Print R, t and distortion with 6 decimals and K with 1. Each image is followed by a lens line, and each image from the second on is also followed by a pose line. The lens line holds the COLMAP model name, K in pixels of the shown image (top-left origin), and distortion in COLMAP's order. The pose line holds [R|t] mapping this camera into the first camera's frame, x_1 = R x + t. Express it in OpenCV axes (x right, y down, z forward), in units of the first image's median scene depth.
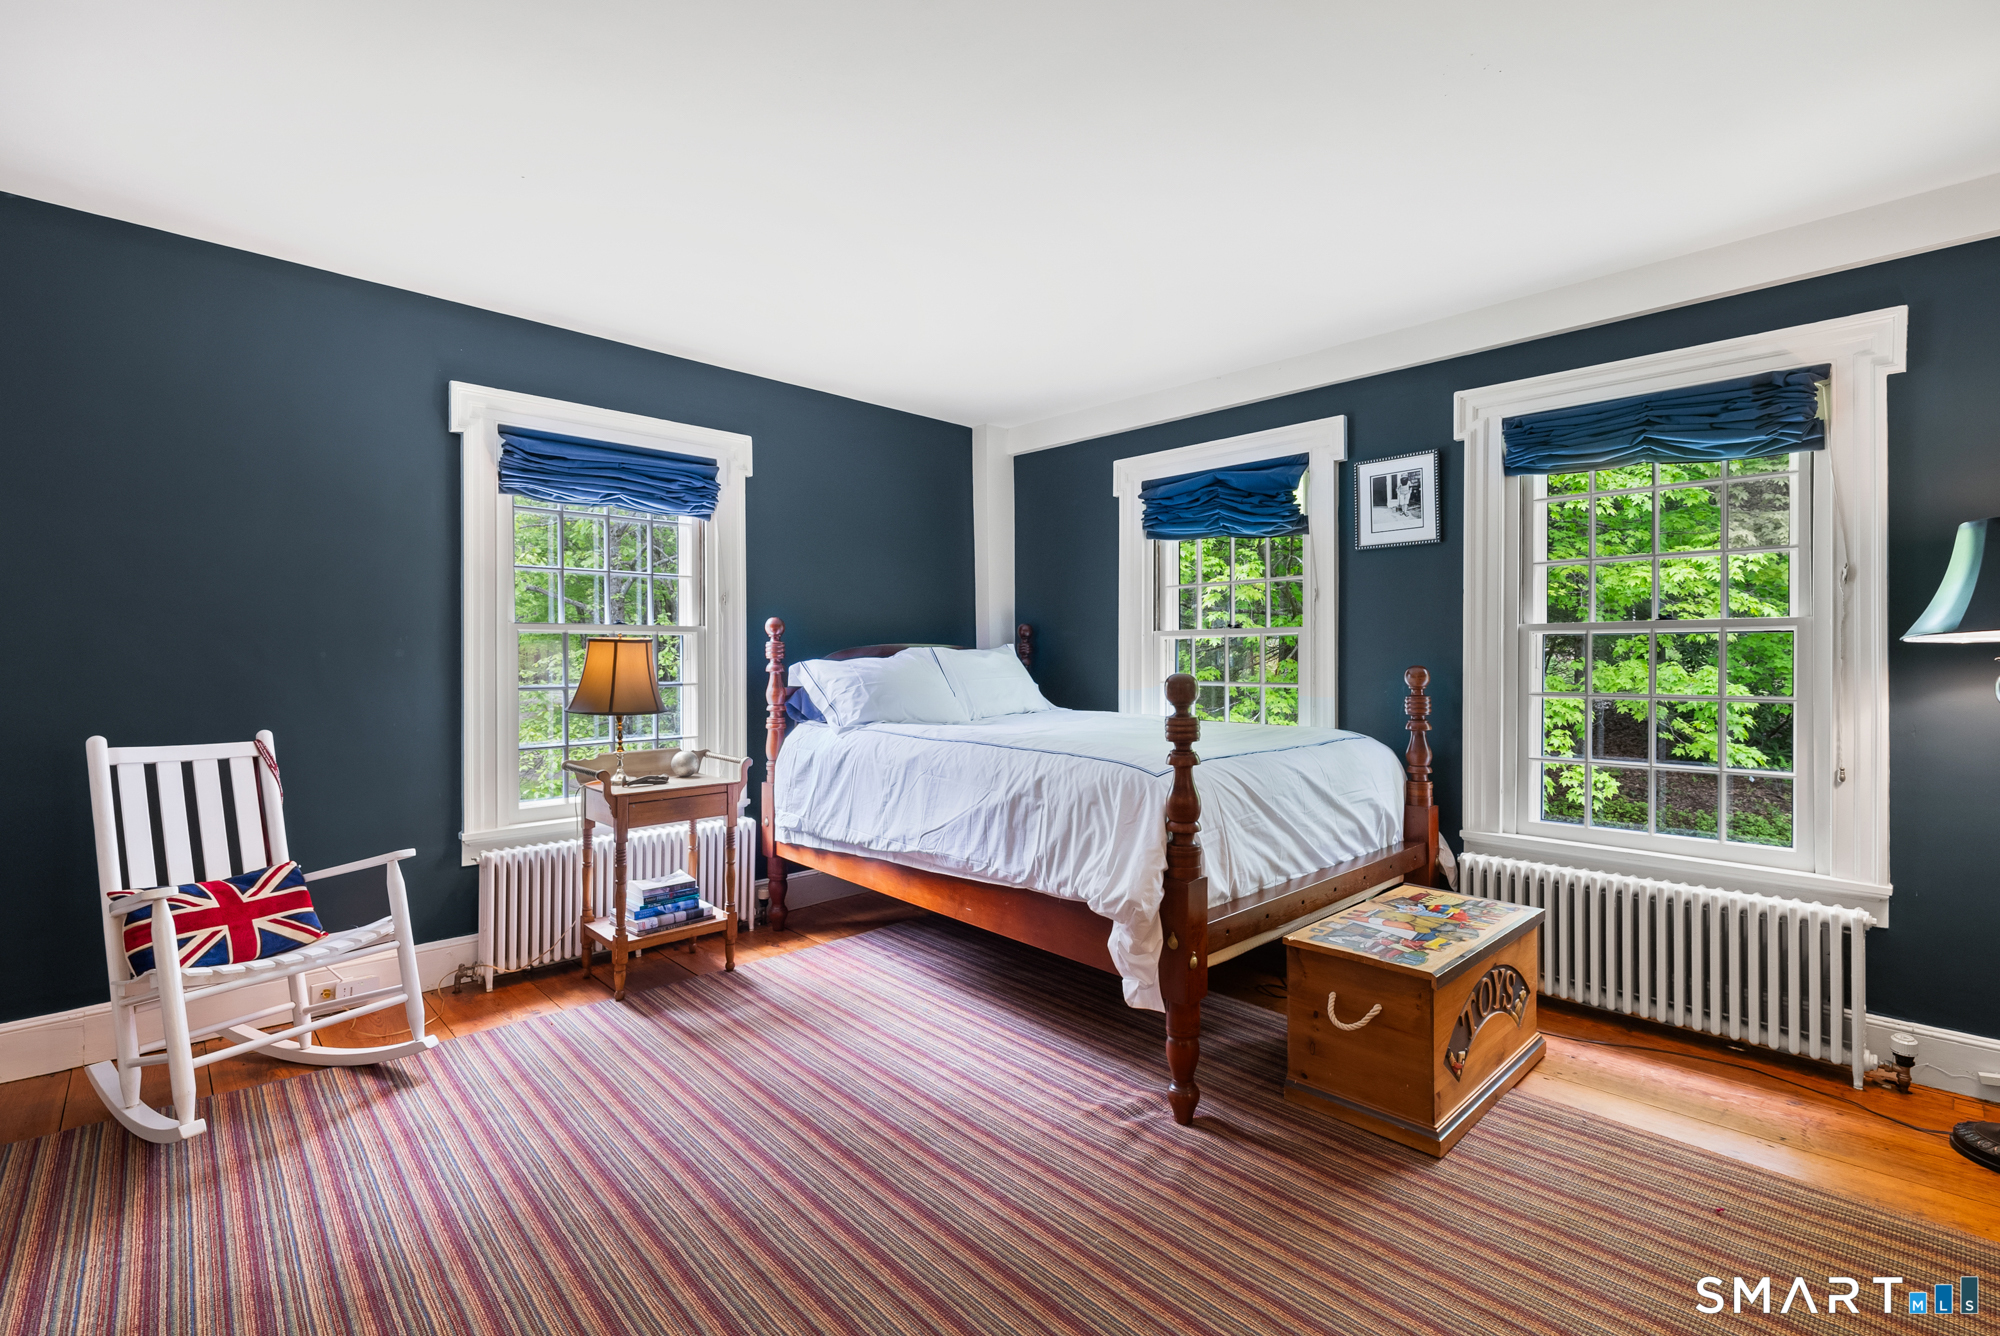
lens RADIAL K [[883.2, 0, 1000.0], [0, 883.2, 668.0], [0, 0, 1]] dist [0.000506, 0.000072]
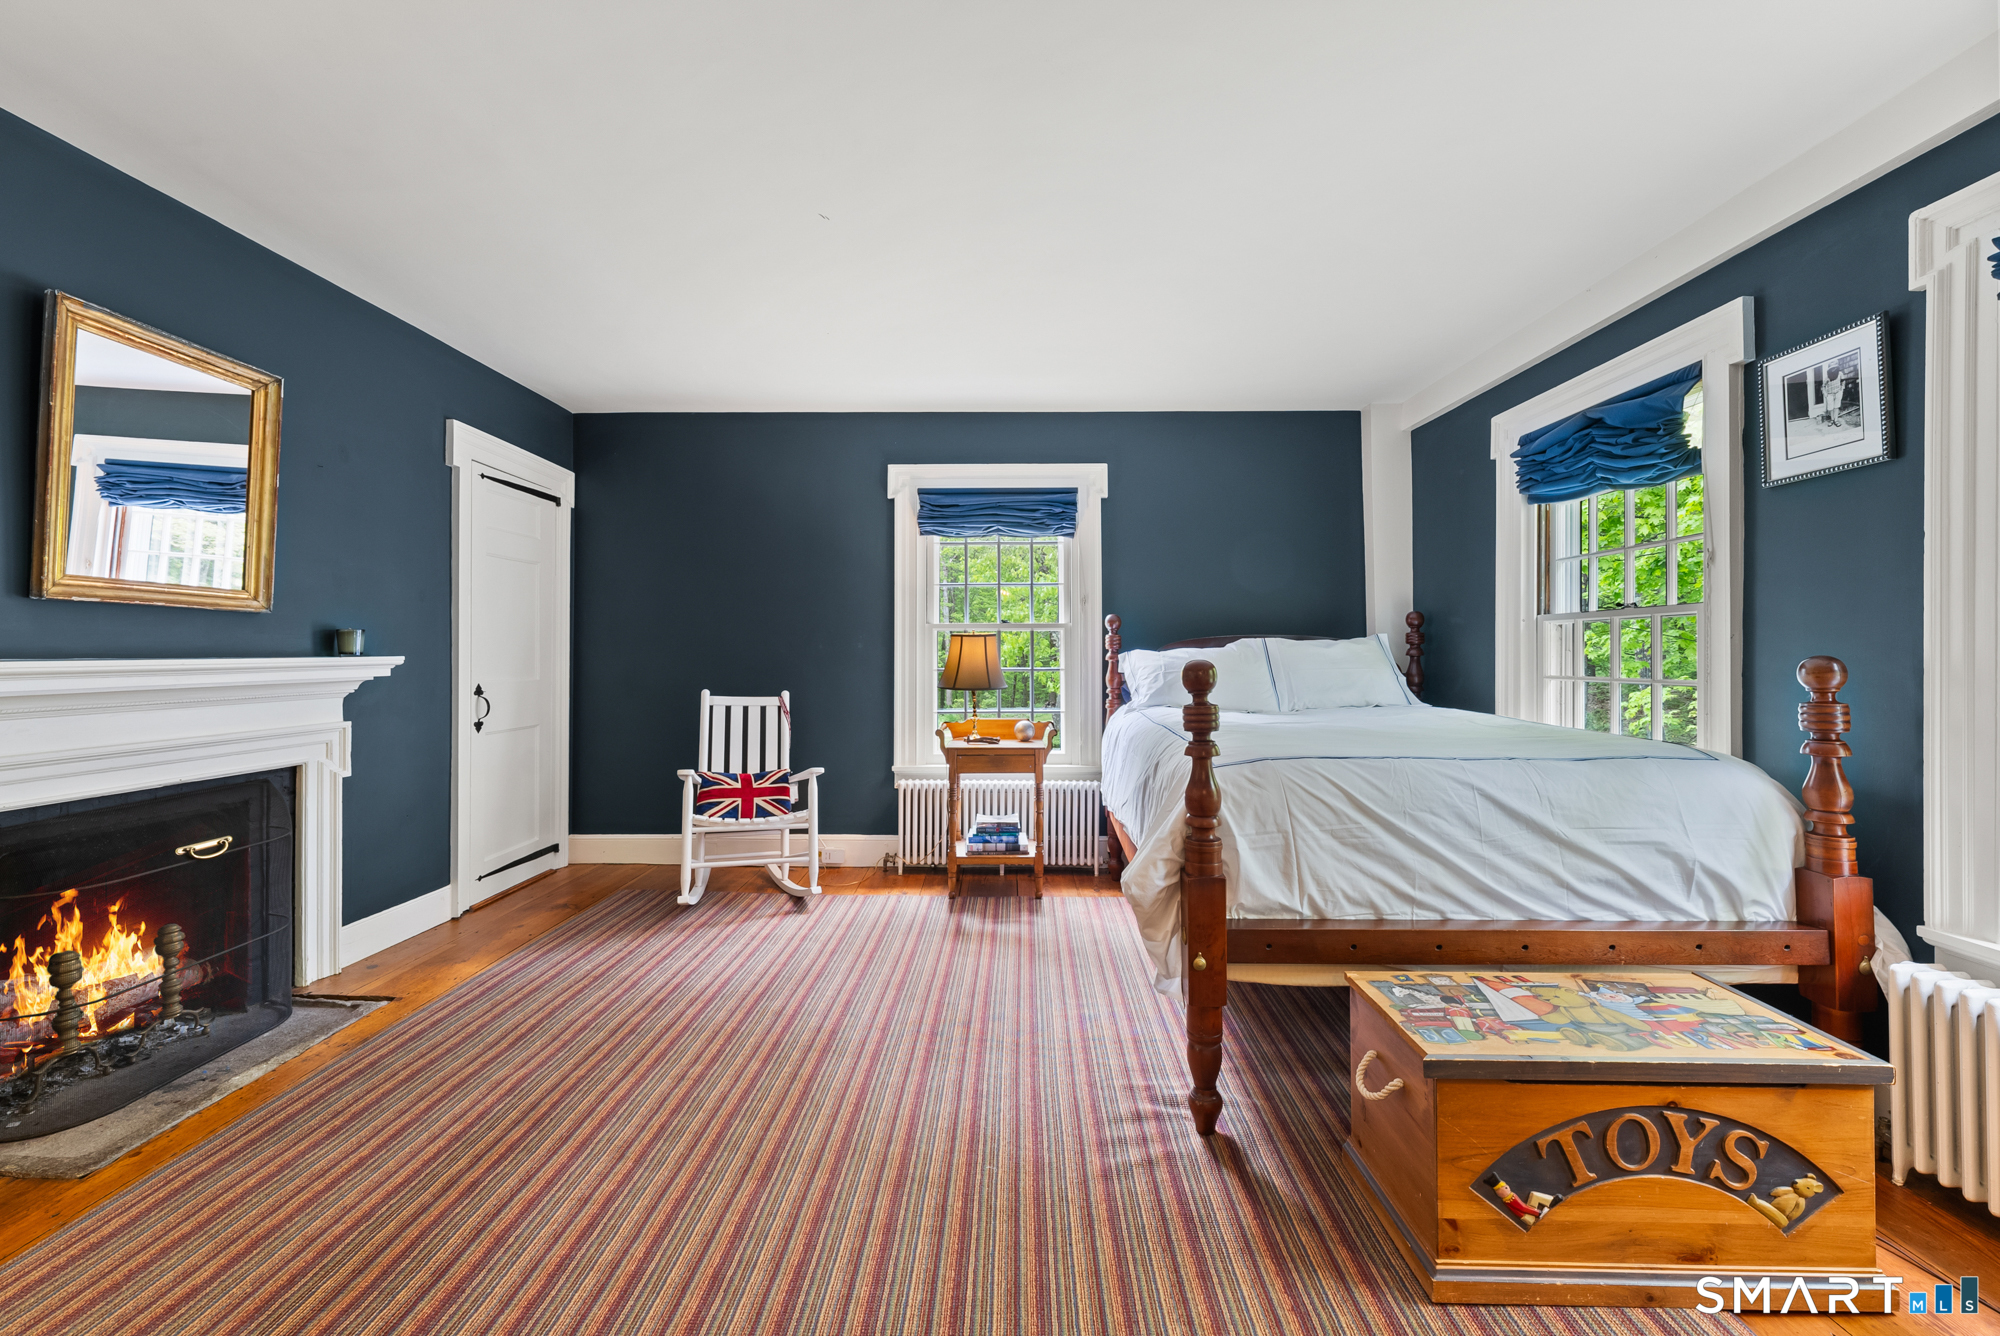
lens RADIAL K [[797.5, 0, 1000.9], [0, 797.5, 657.7], [0, 0, 1]] dist [0.000008, -0.000175]
pose [[0.713645, 0.004824, -0.700491, 0.464700], [-0.008284, 0.999964, -0.001553, 0.004418], [0.700459, 0.006912, 0.713659, 0.163202]]
